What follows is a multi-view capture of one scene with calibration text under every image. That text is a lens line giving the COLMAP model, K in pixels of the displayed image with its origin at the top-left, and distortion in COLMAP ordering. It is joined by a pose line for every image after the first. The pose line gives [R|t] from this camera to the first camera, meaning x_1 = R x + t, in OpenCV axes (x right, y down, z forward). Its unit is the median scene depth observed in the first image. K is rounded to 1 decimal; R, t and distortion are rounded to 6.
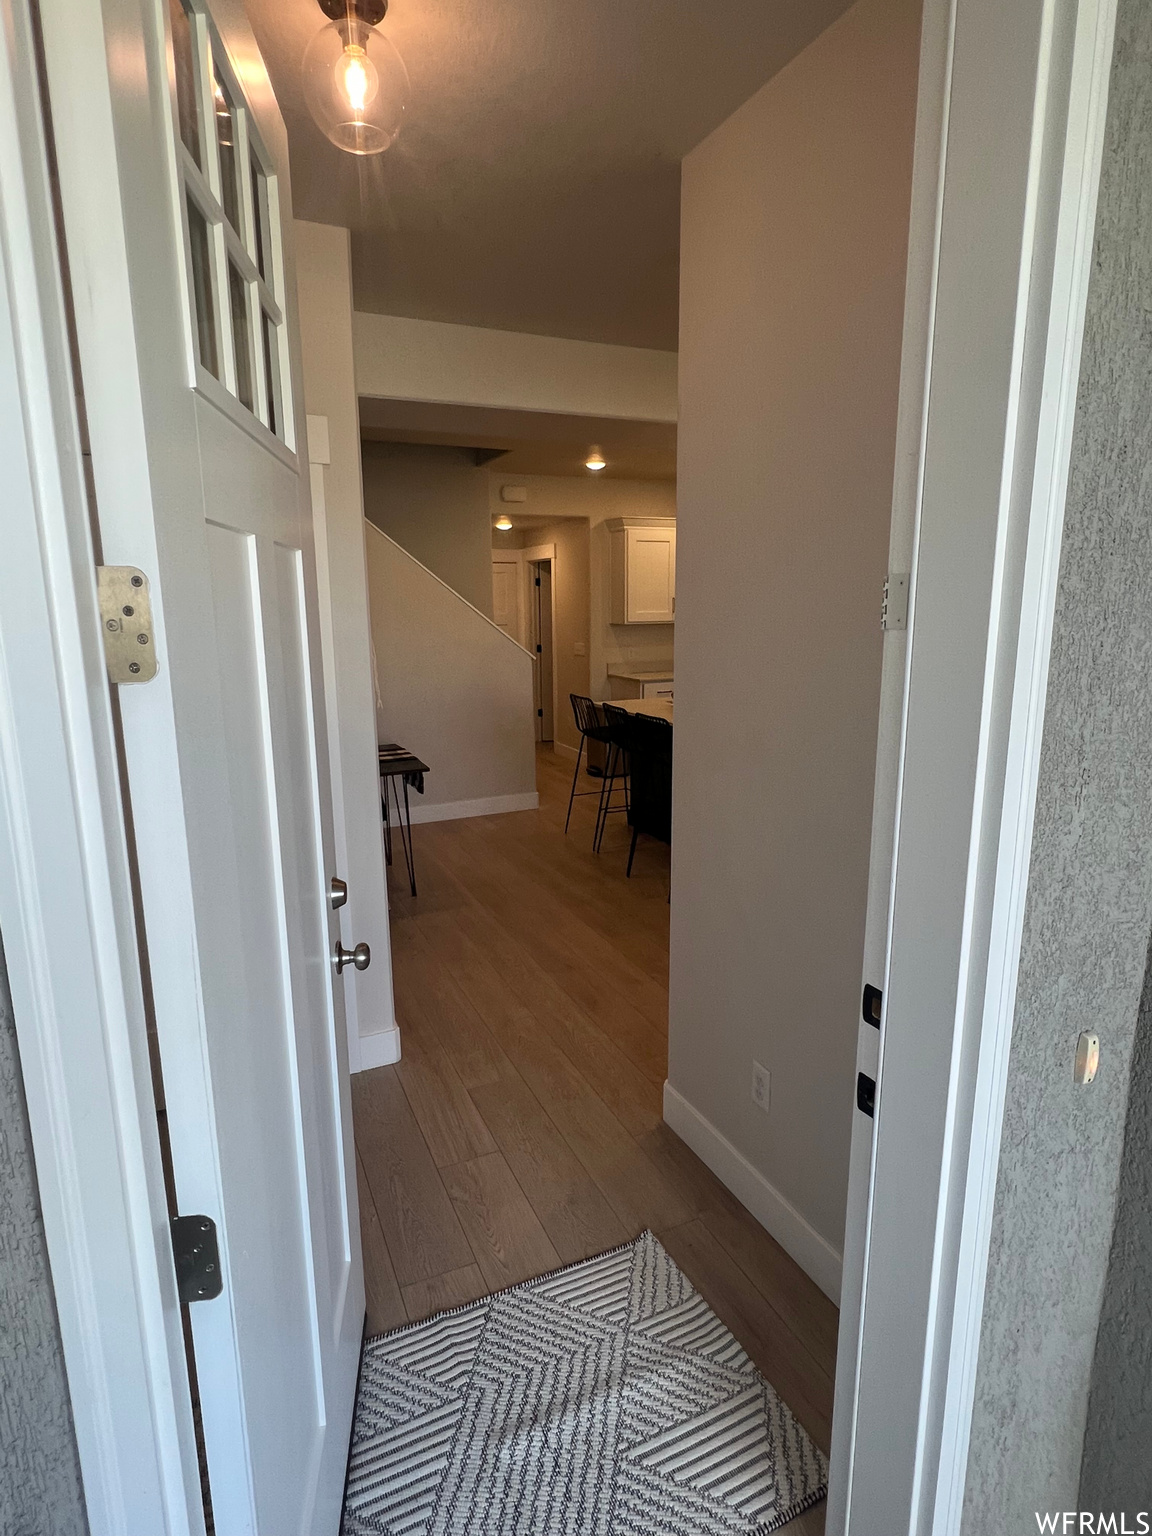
lens RADIAL K [[832.0, 0, 576.6], [0, 832.0, 764.4], [0, 0, 1]] dist [-0.001438, 0.000910]
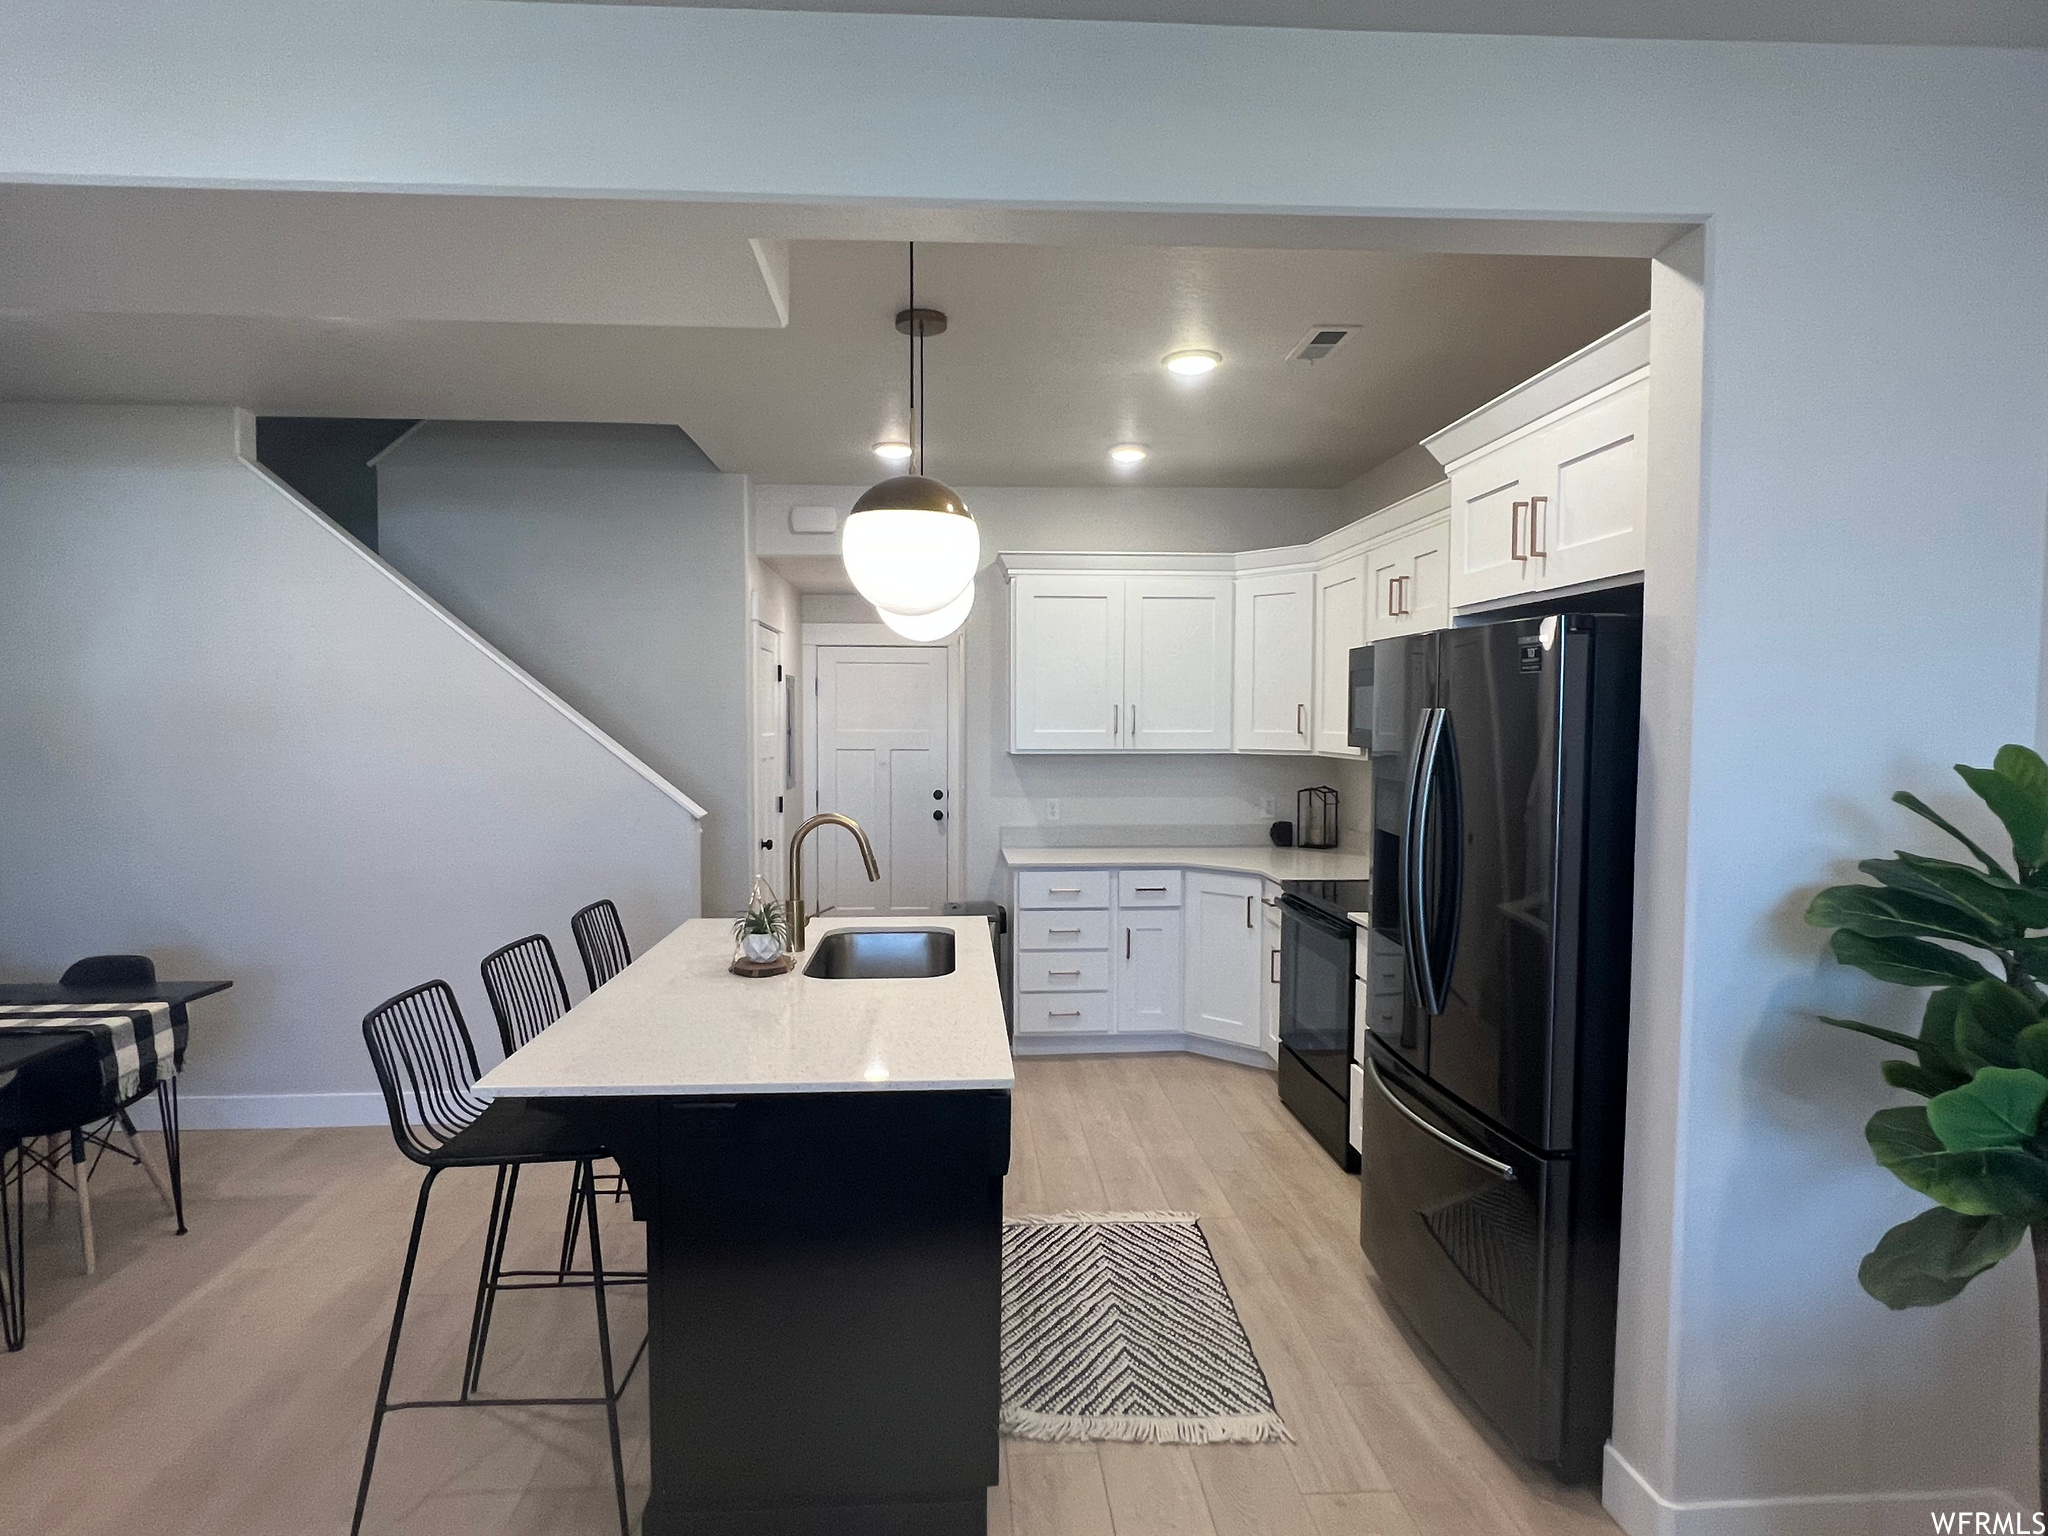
lens RADIAL K [[1109.3, 0, 1015.5], [0, 1109.3, 768.6], [0, 0, 1]] dist [-0.001438, 0.000910]
pose [[0.926576, 0.023826, -0.375353, 0.337856], [-0.079936, 0.987666, -0.134635, -0.070590], [0.367515, 0.154754, 0.917052, 0.392227]]
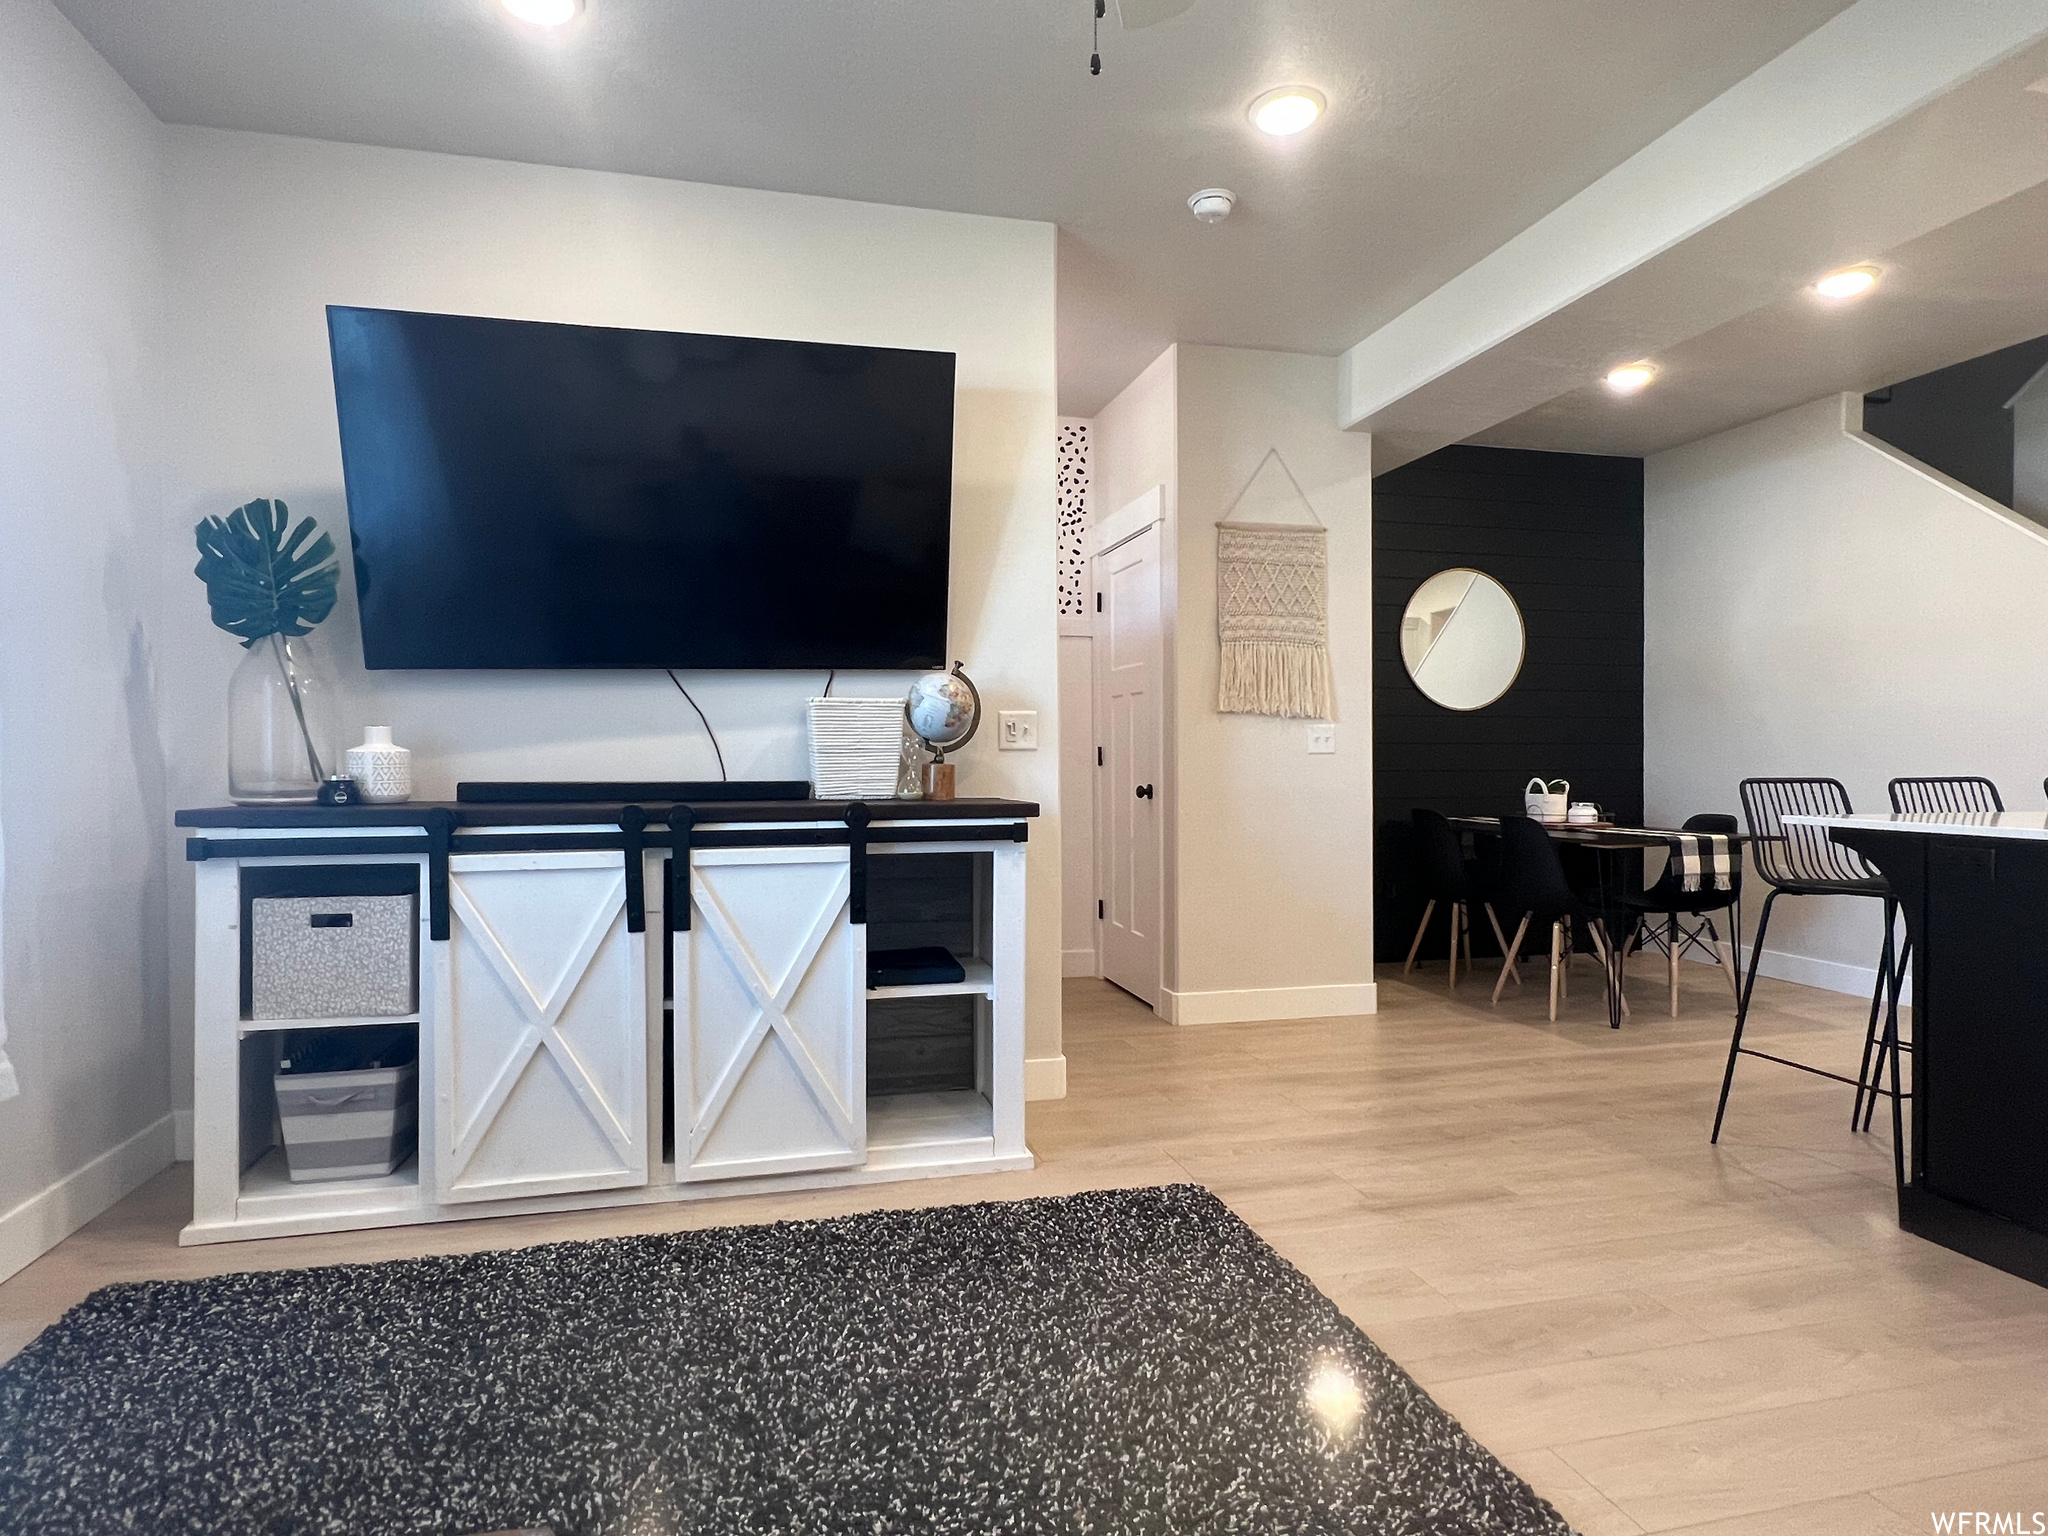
lens RADIAL K [[1109.3, 0, 1011.9], [0, 1109.3, 762.9], [0, 0, 1]] dist [-0.001438, 0.000910]
pose [[-0.208499, 0.007828, -0.977991, 0.533899], [-0.190745, 0.980440, 0.048513, -0.006722], [0.959242, 0.196662, -0.202928, 0.425263]]
